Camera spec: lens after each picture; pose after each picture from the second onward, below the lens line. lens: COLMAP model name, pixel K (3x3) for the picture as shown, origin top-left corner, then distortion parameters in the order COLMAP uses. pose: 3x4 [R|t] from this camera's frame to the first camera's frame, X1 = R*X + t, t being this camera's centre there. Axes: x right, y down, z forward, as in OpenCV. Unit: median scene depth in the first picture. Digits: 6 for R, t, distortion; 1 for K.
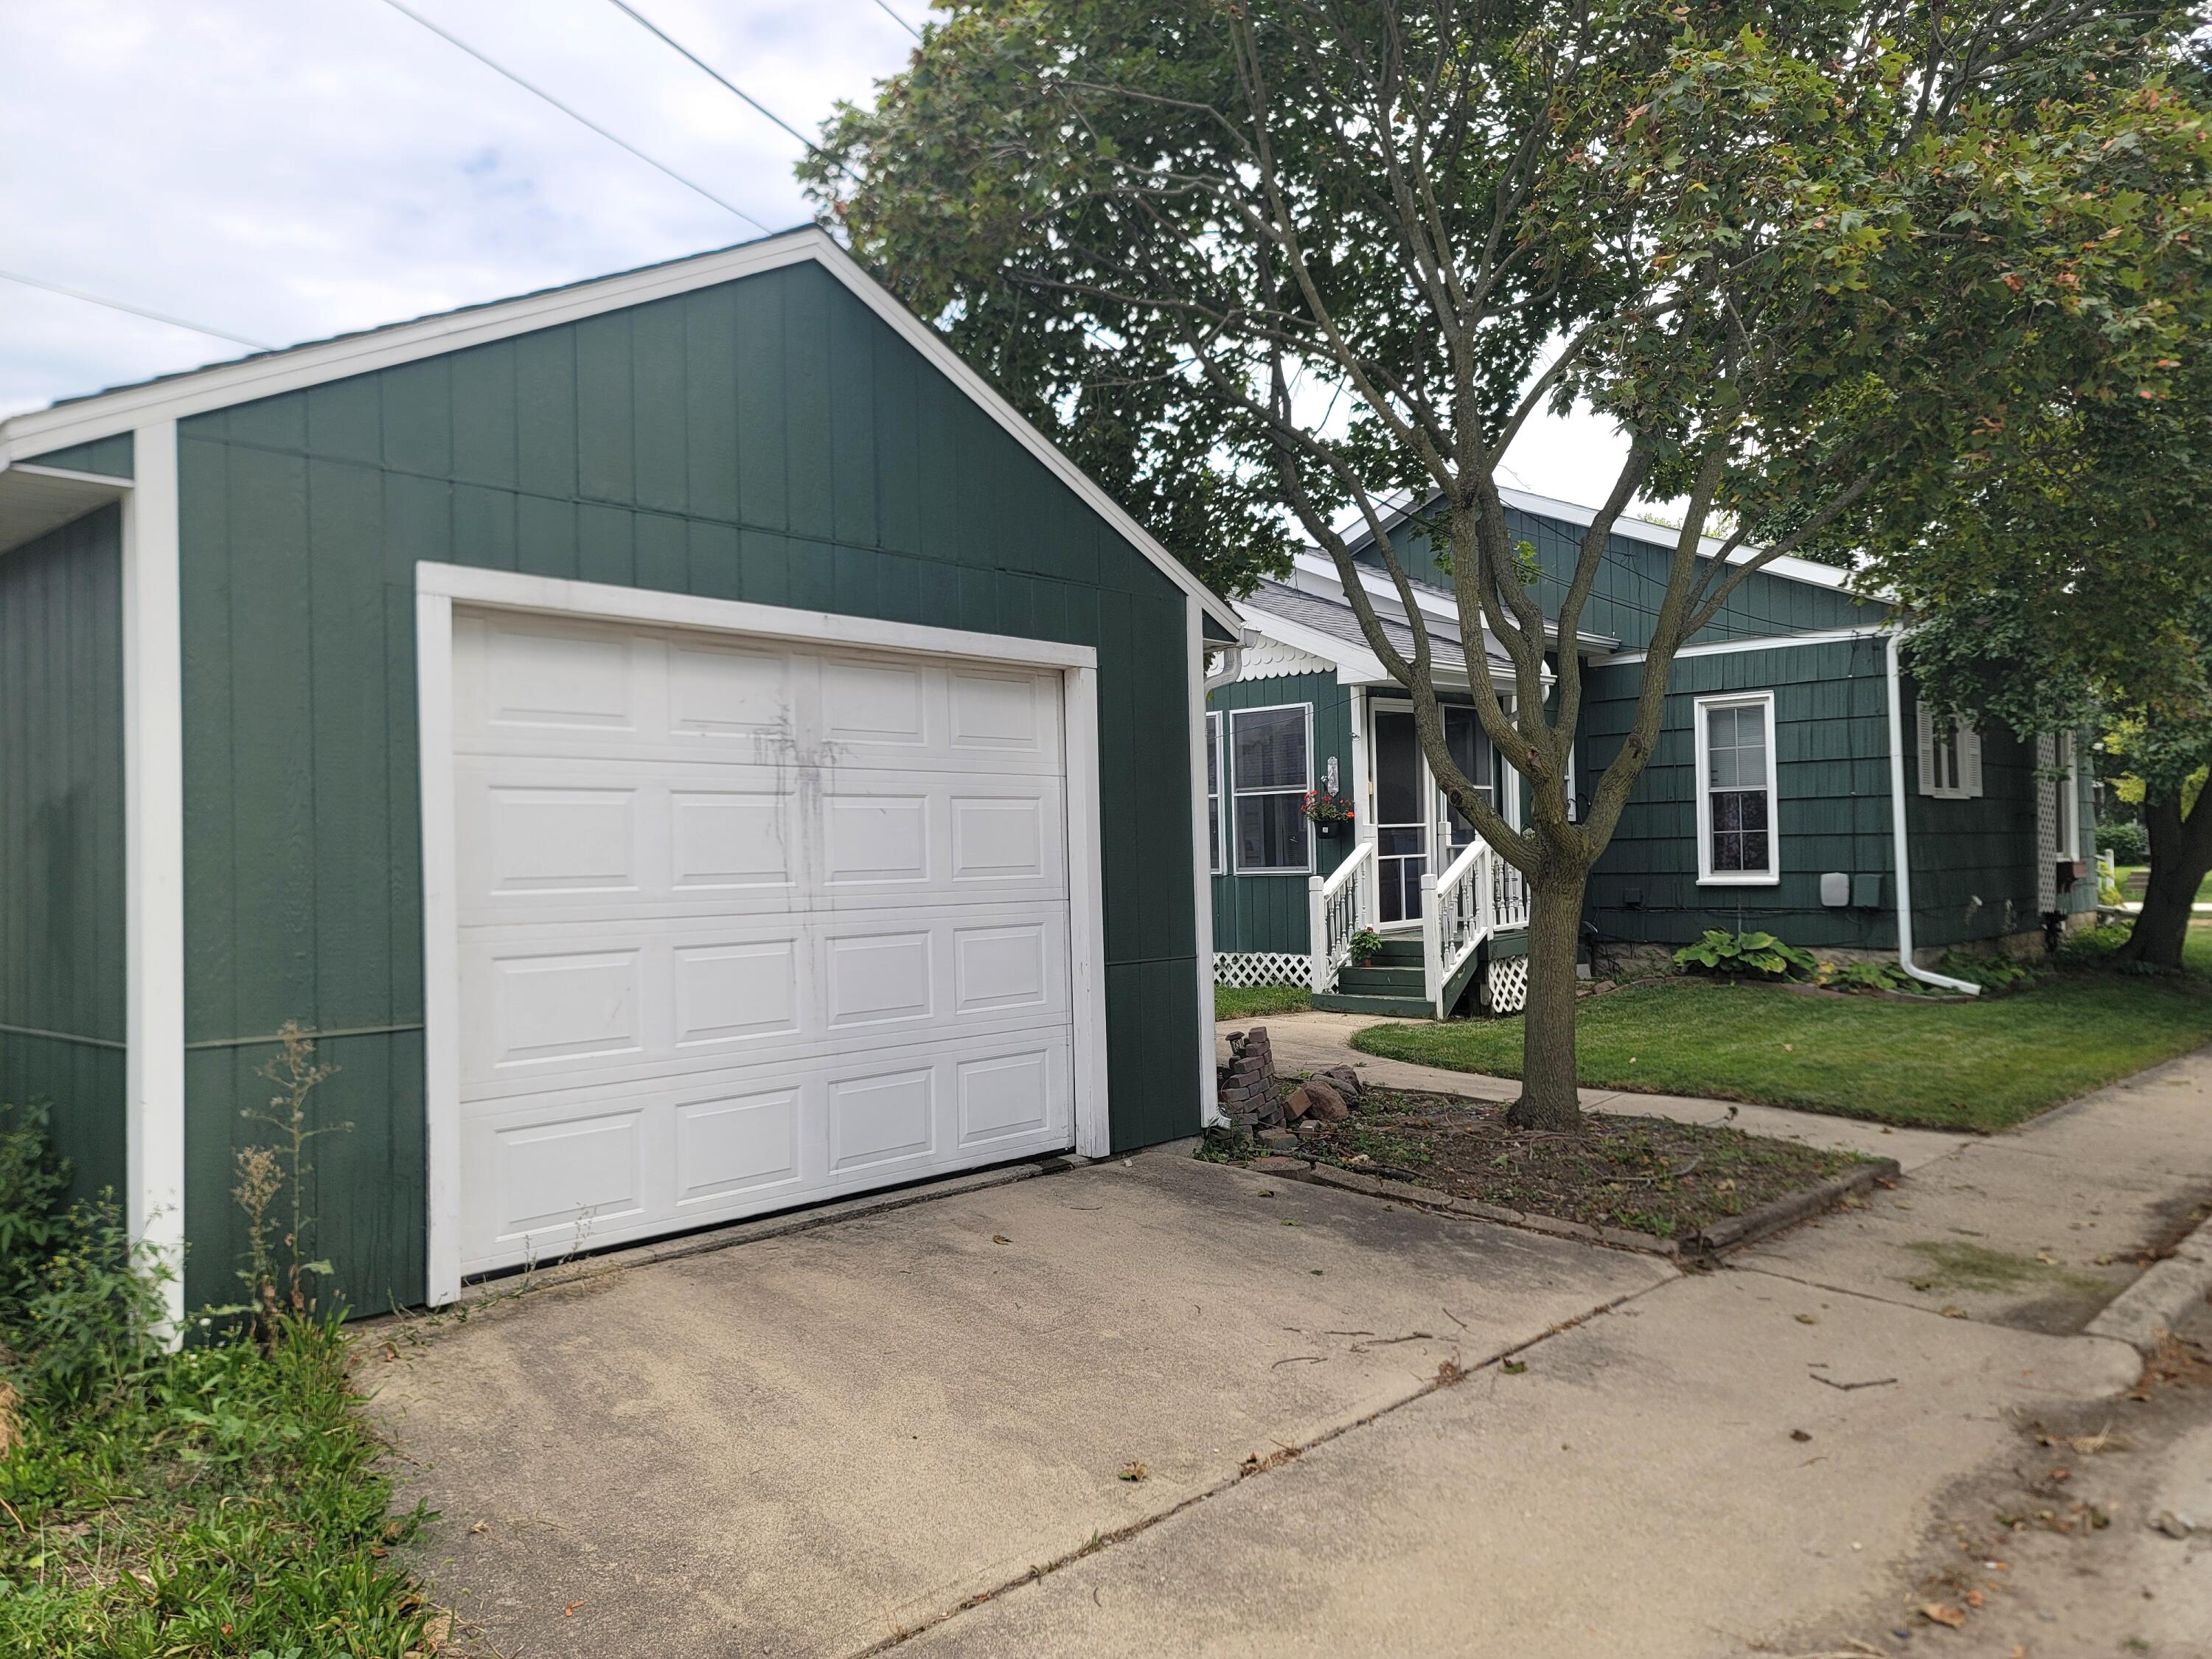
lens RADIAL K [[1602.2, 0, 1106.0], [0, 1602.2, 829.5], [0, 0, 1]] dist [0.005153, -0.001013]
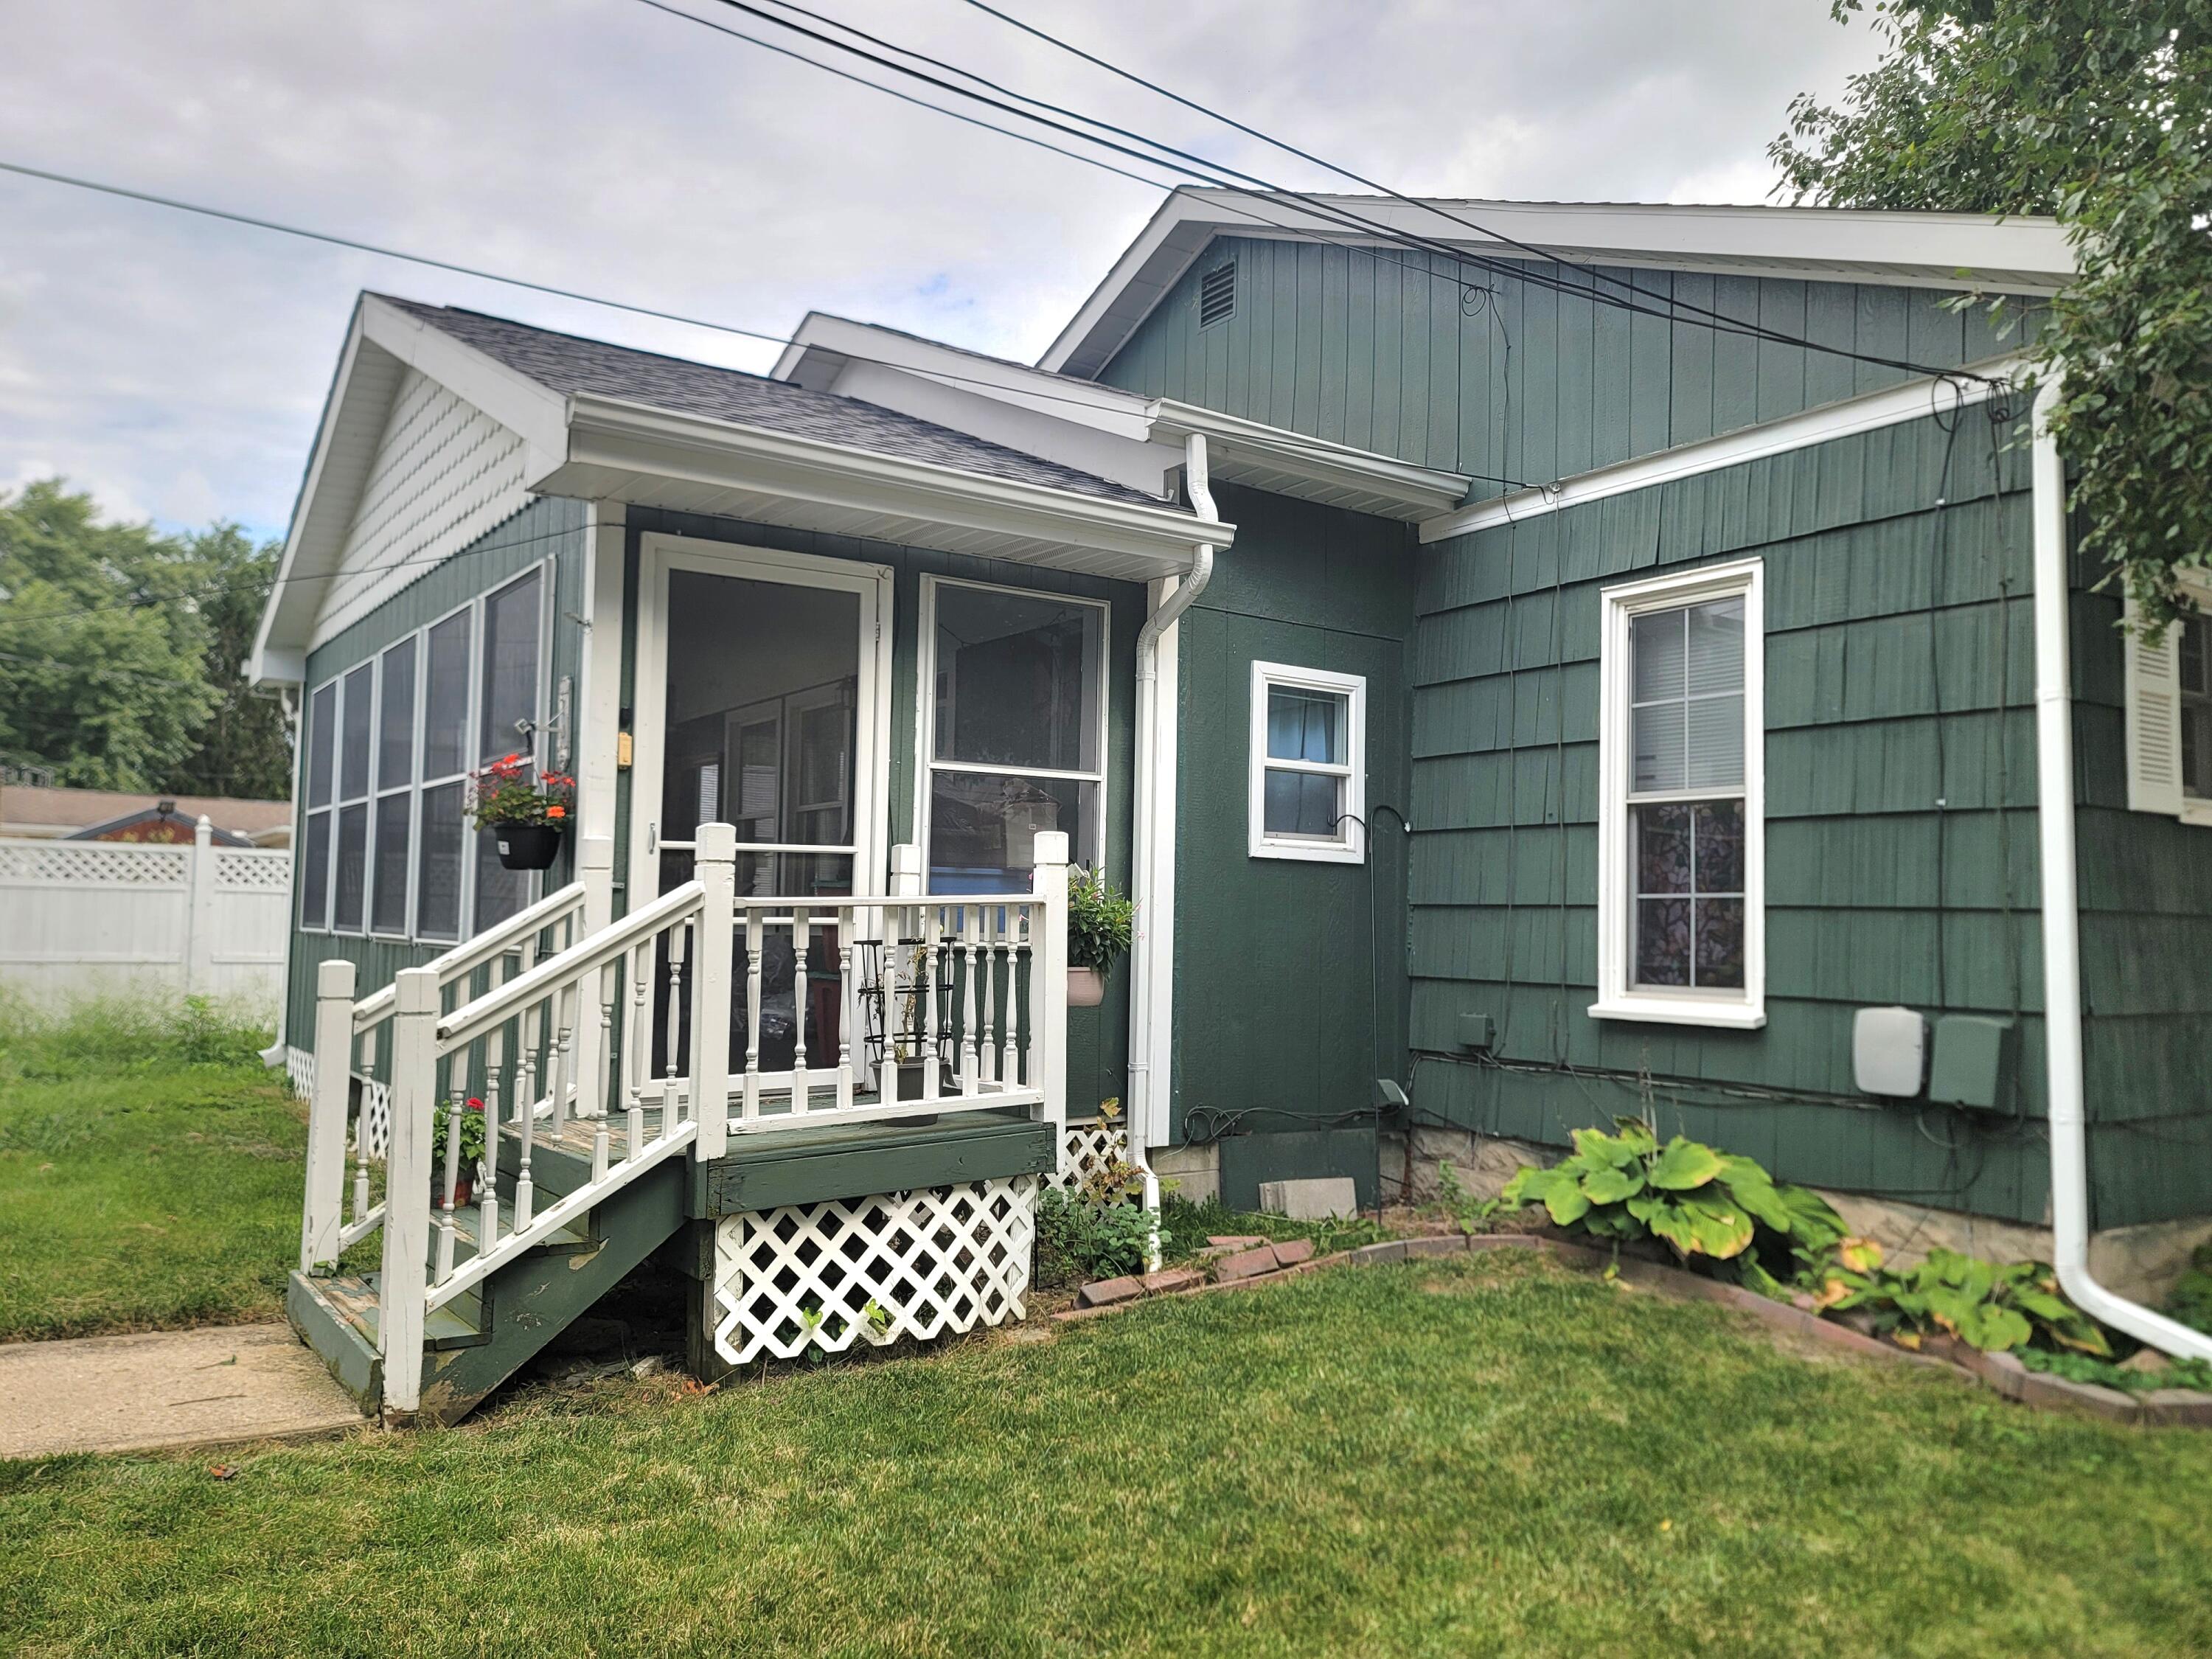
lens RADIAL K [[1602.2, 0, 1106.0], [0, 1602.2, 829.5], [0, 0, 1]] dist [0.005153, -0.001013]
pose [[0.979102, 0.026893, -0.201585, 0.344119], [-0.034521, 0.998811, -0.034420, 0.003889], [0.200419, 0.040660, 0.978866, 0.577483]]
